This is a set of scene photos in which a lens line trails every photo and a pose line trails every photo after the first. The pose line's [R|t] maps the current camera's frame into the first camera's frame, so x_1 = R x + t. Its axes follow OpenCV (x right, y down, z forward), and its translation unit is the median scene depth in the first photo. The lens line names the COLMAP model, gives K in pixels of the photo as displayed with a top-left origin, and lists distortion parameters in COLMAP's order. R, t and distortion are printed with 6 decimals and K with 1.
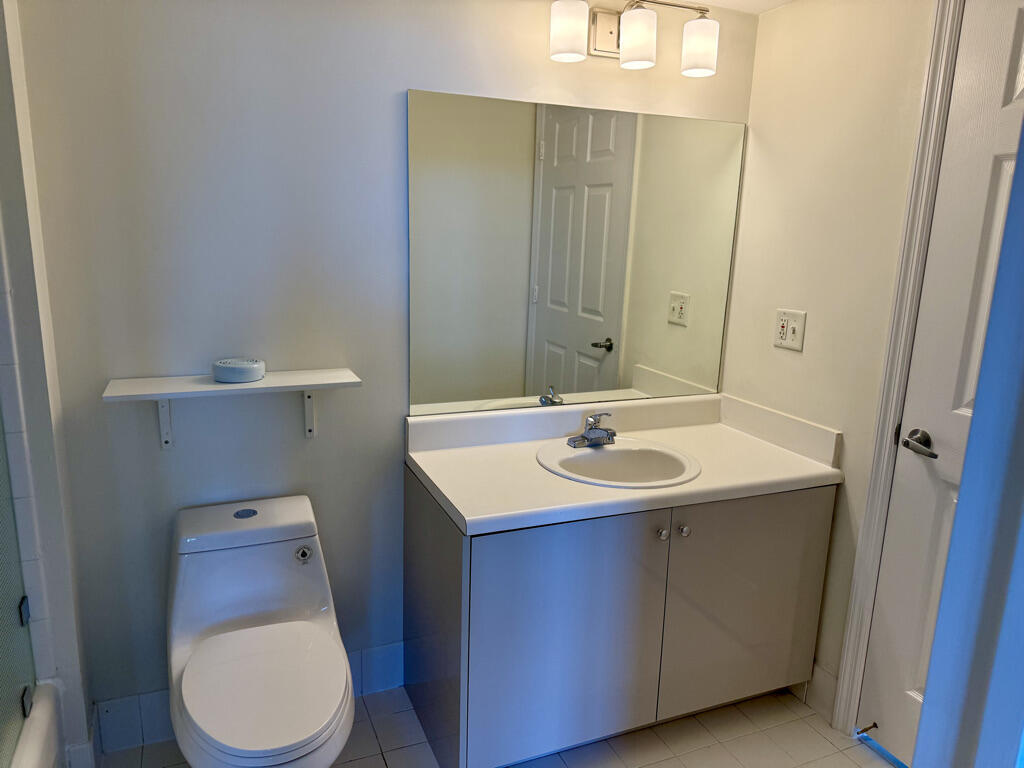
lens RADIAL K [[726.0, 0, 511.6], [0, 726.0, 386.4], [0, 0, 1]] dist [0.008799, 0.000659]
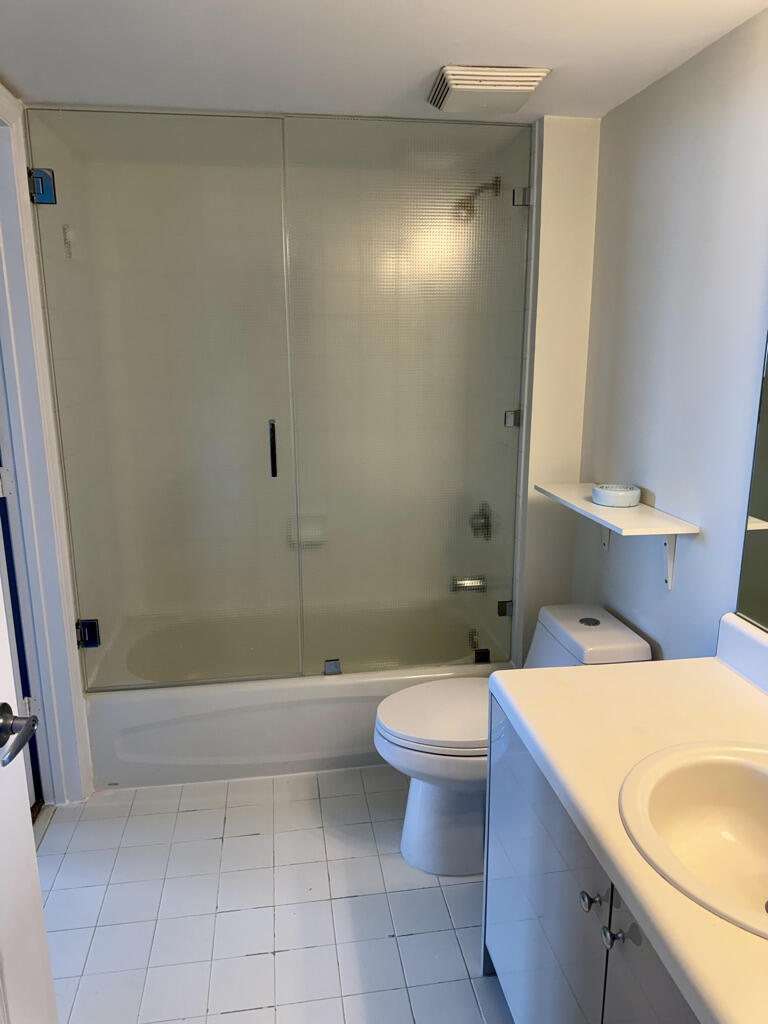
lens RADIAL K [[724.2, 0, 382.1], [0, 724.2, 508.7], [0, 0, 1]] dist [0.081046, -0.104156]
pose [[-0.248900, 0.187389, -0.950228, 0.678516], [-0.207342, 0.948050, 0.241270, -0.174845], [0.946075, 0.257075, -0.197116, 0.811721]]
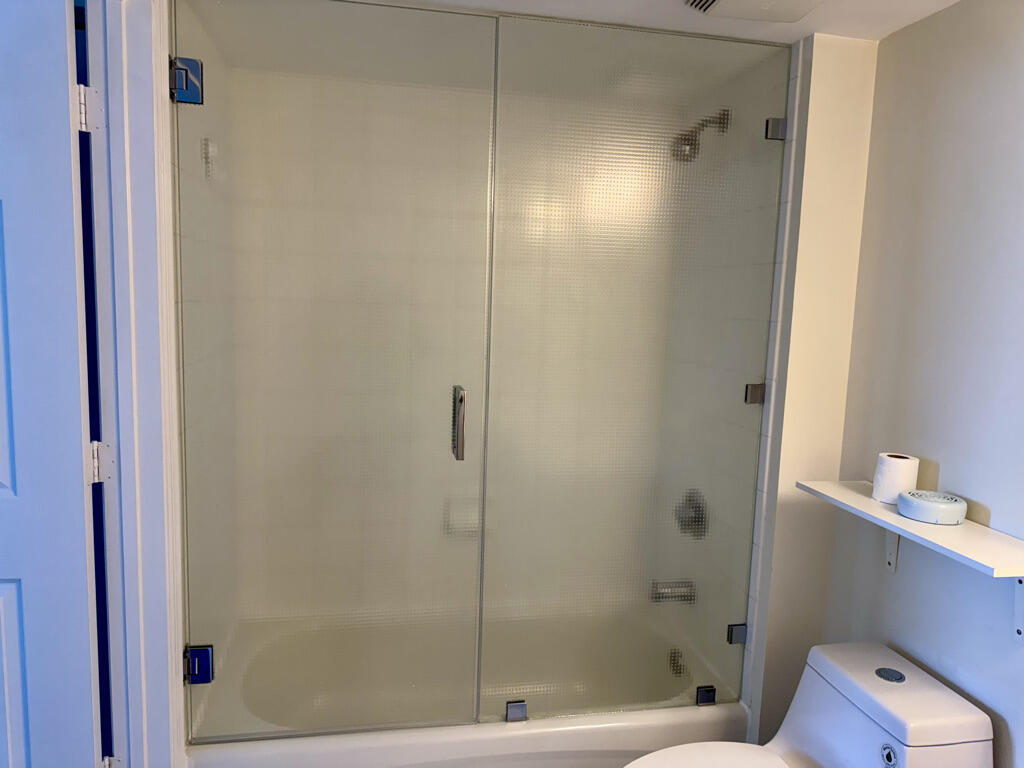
lens RADIAL K [[726.0, 0, 511.6], [0, 726.0, 386.4], [0, 0, 1]] dist [0.008799, 0.000659]
pose [[-0.206584, 0.084799, -0.974747, 0.459928], [-0.247827, 0.959215, 0.135972, -0.132273], [0.946522, 0.269659, -0.177143, 0.605802]]
